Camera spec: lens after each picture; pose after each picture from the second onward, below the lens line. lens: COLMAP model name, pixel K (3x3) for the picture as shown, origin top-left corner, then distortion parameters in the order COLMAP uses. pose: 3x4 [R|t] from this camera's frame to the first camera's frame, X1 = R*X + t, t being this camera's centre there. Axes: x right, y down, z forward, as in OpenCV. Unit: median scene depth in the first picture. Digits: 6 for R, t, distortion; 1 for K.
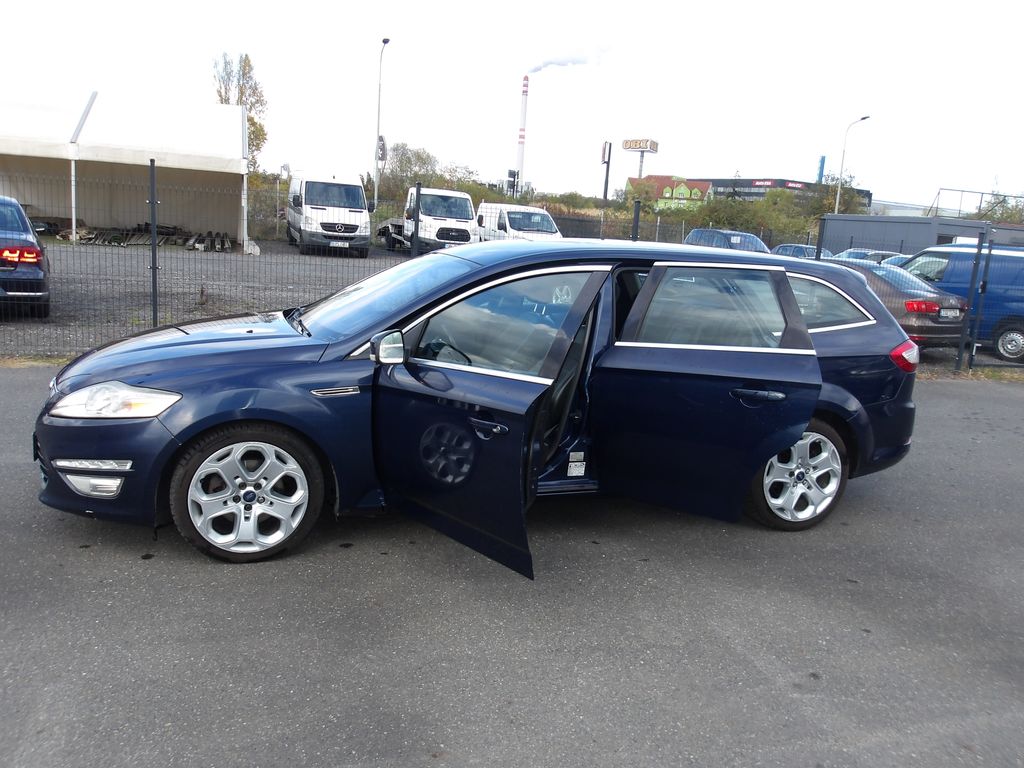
lens RADIAL K [[886.2, 0, 512.0], [0, 886.2, 384.0], [0, 0, 1]] dist [-0.007121, -0.001077]
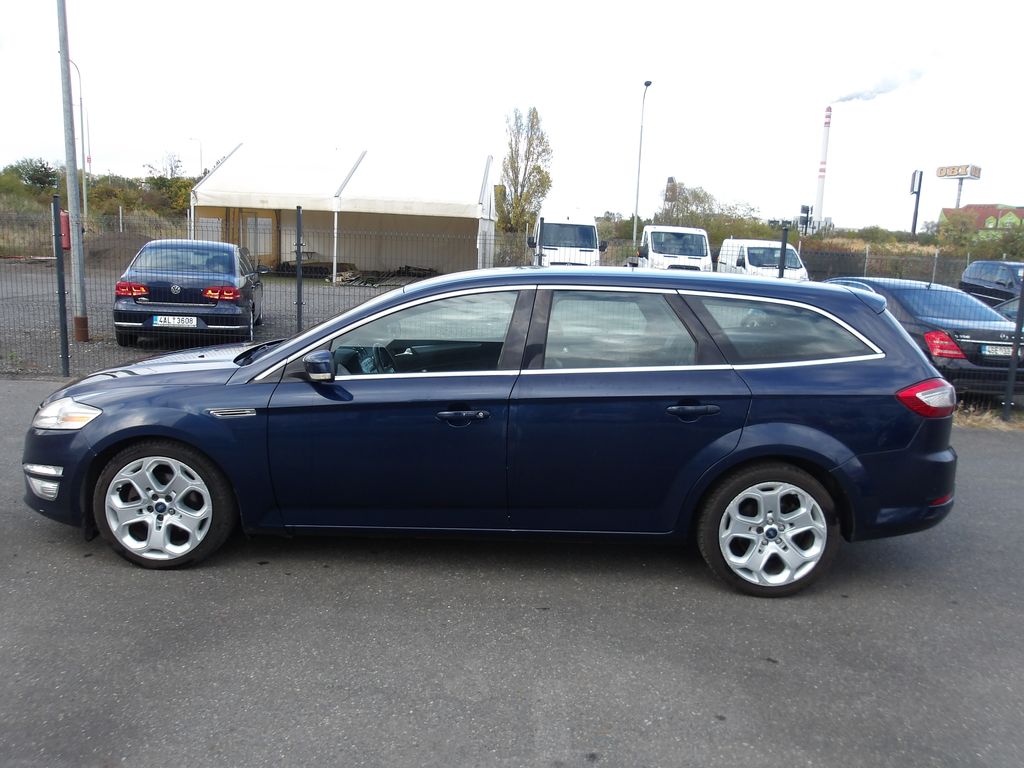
lens RADIAL K [[886.2, 0, 512.0], [0, 886.2, 384.0], [0, 0, 1]] dist [-0.007121, -0.001077]
pose [[0.942520, 0.022922, -0.333362, 0.369898], [-0.038169, 0.998500, -0.039259, 0.002699], [0.331962, 0.049726, 0.941981, 0.098411]]
